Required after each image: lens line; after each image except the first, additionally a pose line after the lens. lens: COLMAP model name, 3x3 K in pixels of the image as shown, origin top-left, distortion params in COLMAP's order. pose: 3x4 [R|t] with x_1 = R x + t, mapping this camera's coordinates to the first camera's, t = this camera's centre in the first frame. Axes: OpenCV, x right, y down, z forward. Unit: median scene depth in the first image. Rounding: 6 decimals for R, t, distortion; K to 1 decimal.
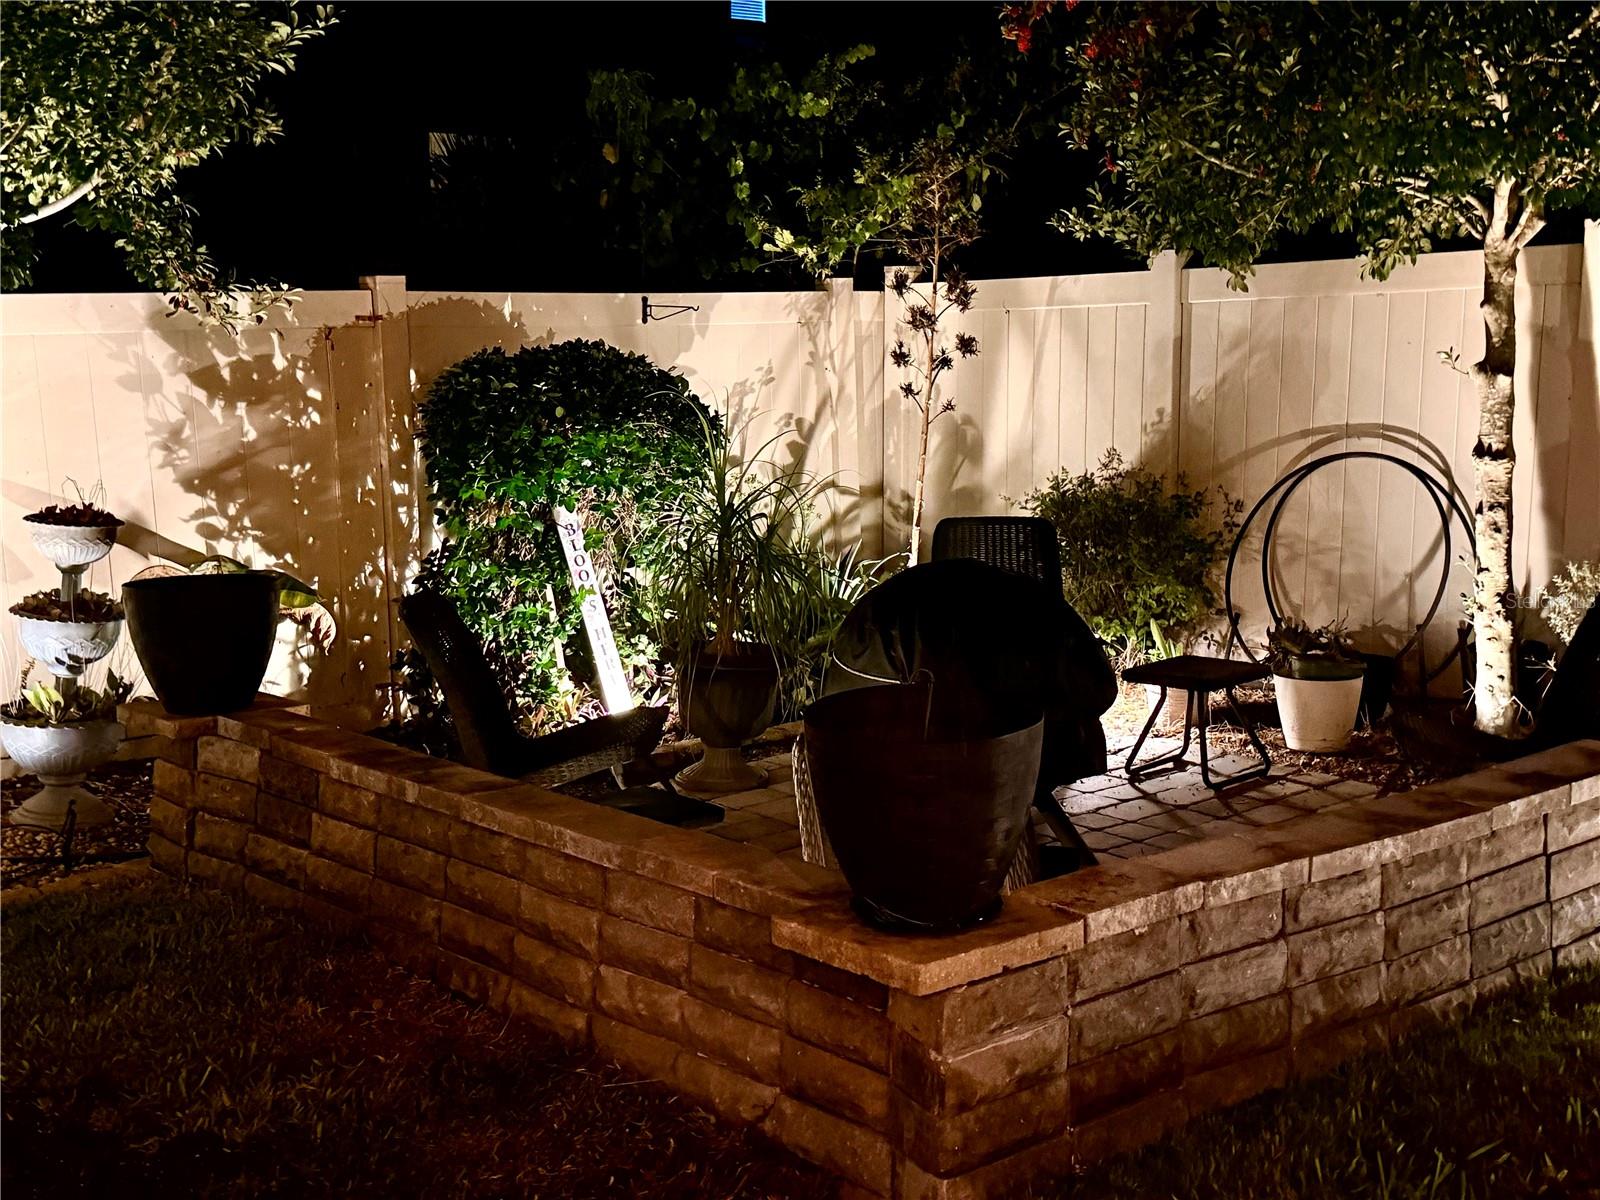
lens RADIAL K [[2077.1, 0, 799.8], [0, 2077.1, 598.7], [0, 0, 1]] dist [0.065884, 0.000000]
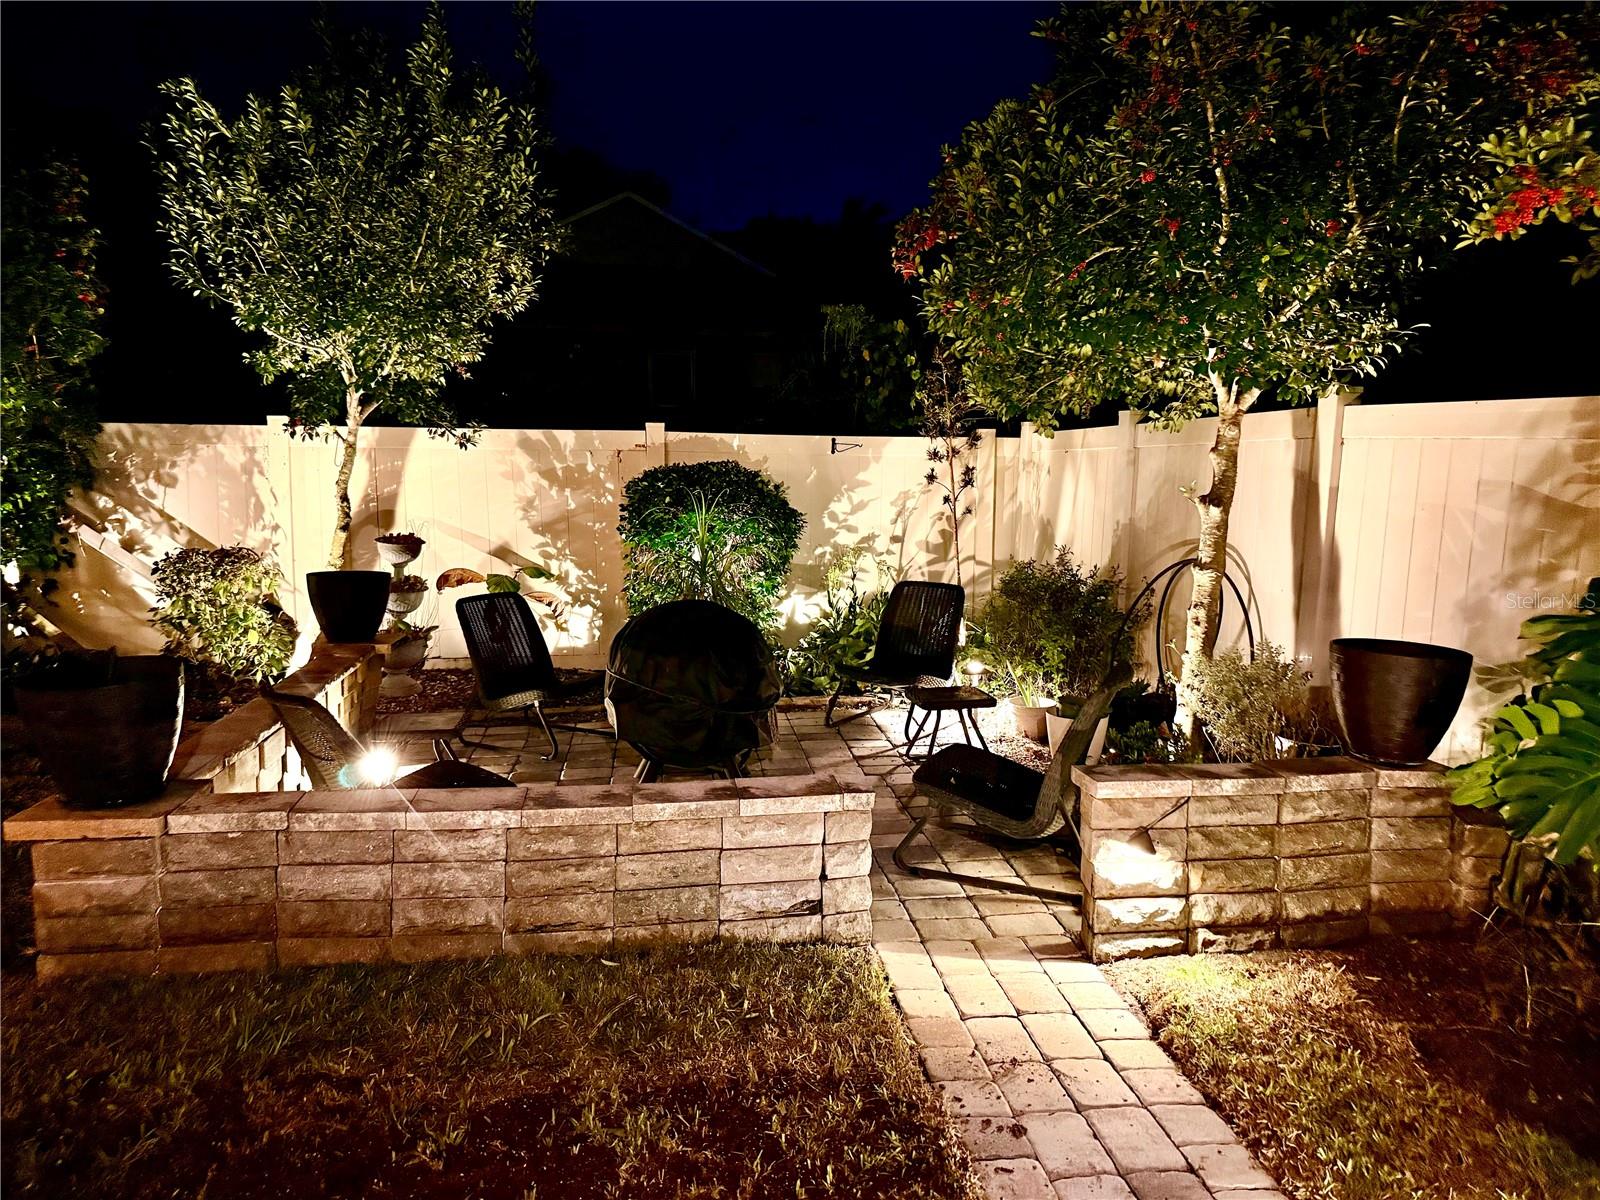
lens RADIAL K [[1117.2, 0, 799.5], [0, 1117.2, 603.9], [0, 0, 1]] dist [0.011097, -0.002977]
pose [[0.846081, 0.095201, -0.524484, 0.454969], [-0.097787, 0.994945, 0.022849, -0.033586], [0.524008, 0.031956, 0.851114, 0.250949]]
